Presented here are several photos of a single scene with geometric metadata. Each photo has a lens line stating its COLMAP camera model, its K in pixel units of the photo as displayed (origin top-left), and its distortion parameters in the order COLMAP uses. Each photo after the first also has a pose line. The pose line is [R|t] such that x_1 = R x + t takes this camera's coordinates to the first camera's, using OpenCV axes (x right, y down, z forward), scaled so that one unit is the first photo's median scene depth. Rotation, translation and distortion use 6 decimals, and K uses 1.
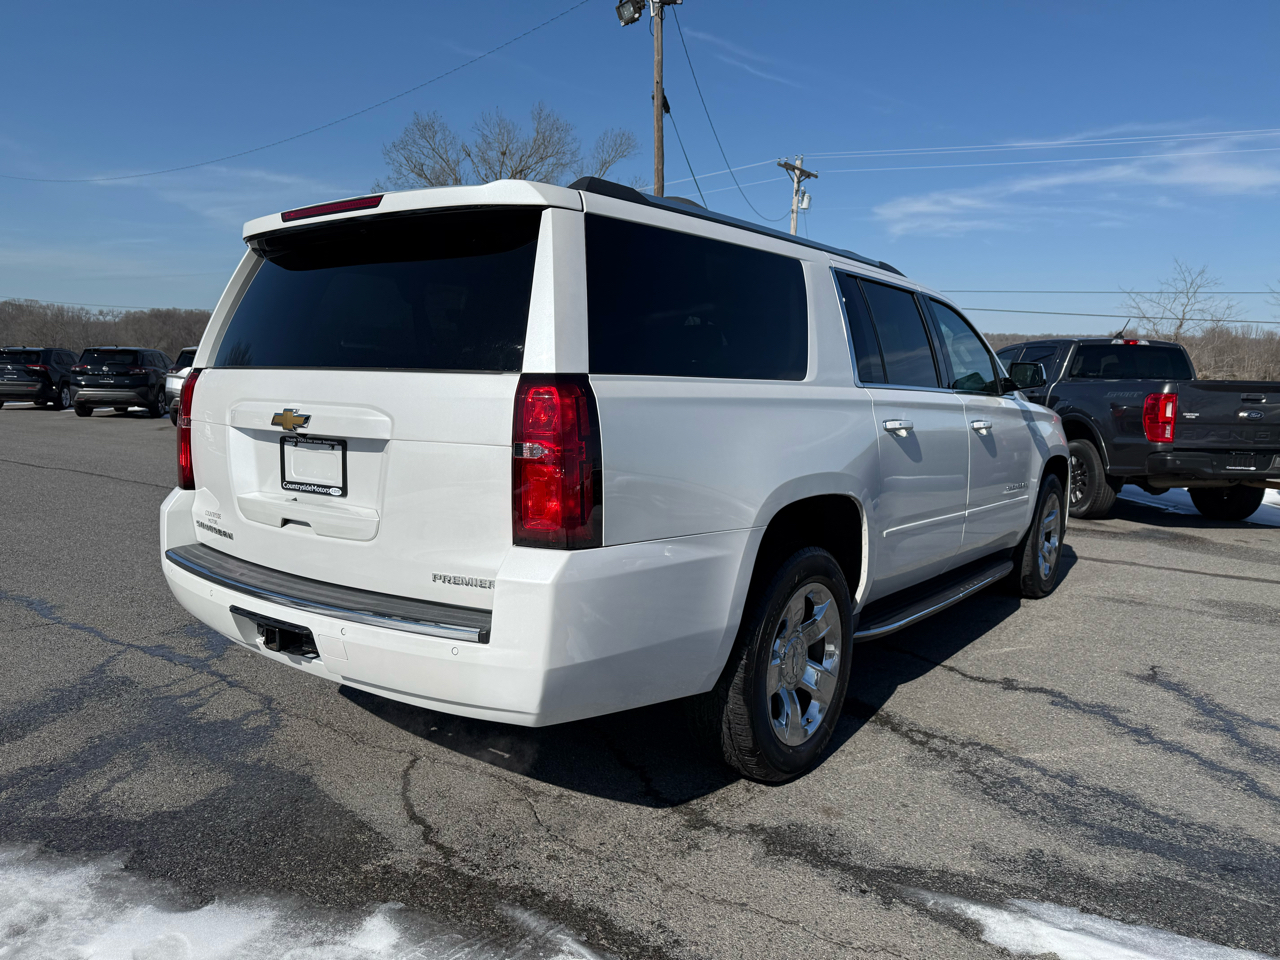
lens RADIAL K [[901.8, 0, 640.6], [0, 901.8, 480.3], [0, 0, 1]] dist [0.048153, -0.059846]
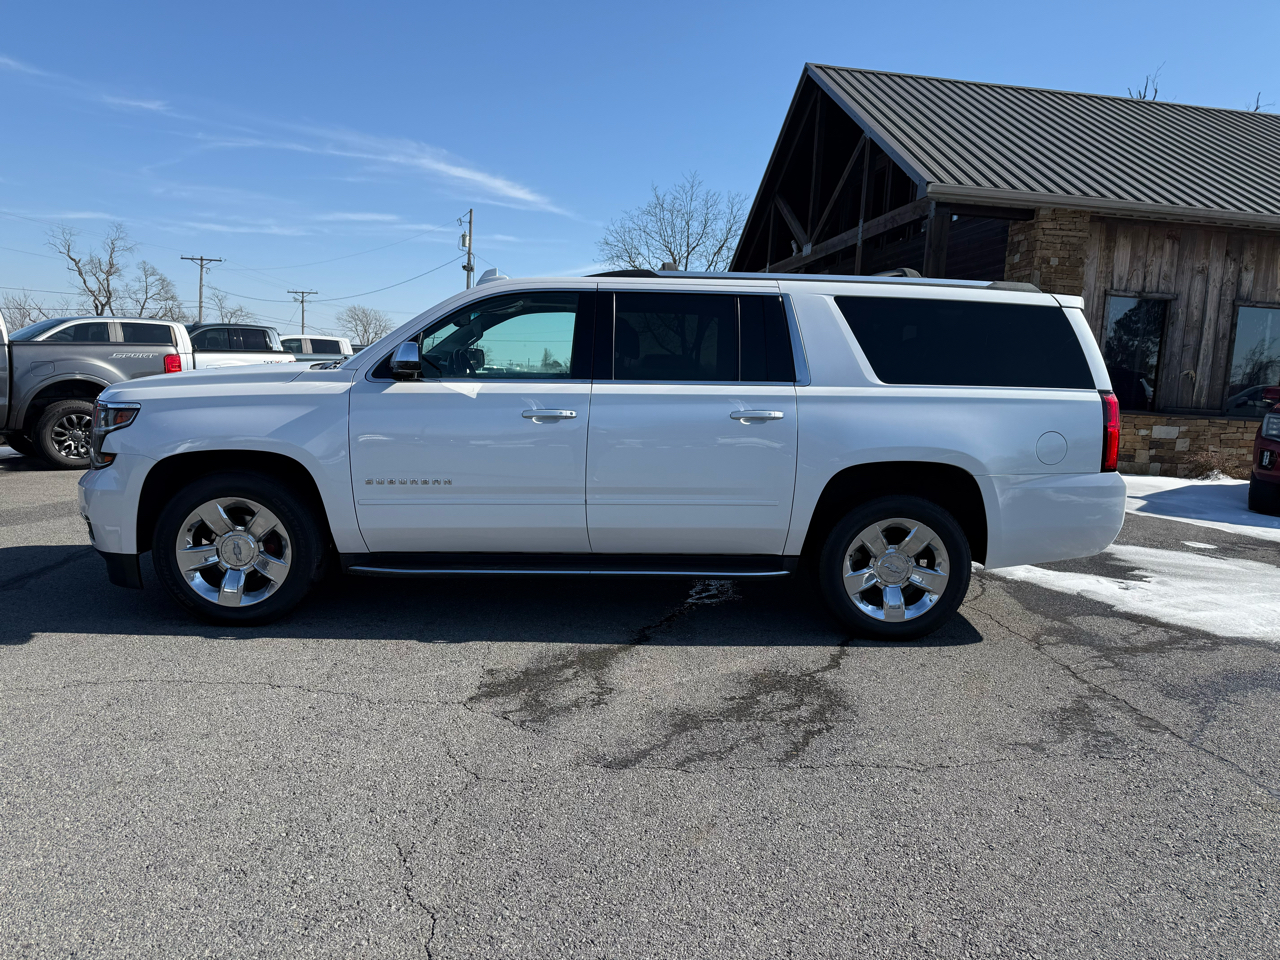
lens RADIAL K [[901.8, 0, 649.0], [0, 901.8, 487.3], [0, 0, 1]] dist [0.048153, -0.059846]
pose [[-0.657663, -0.144857, 0.739253, -1.322452], [0.033391, 0.974767, 0.220711, -0.380690], [-0.752572, 0.169838, -0.636232, 3.012143]]
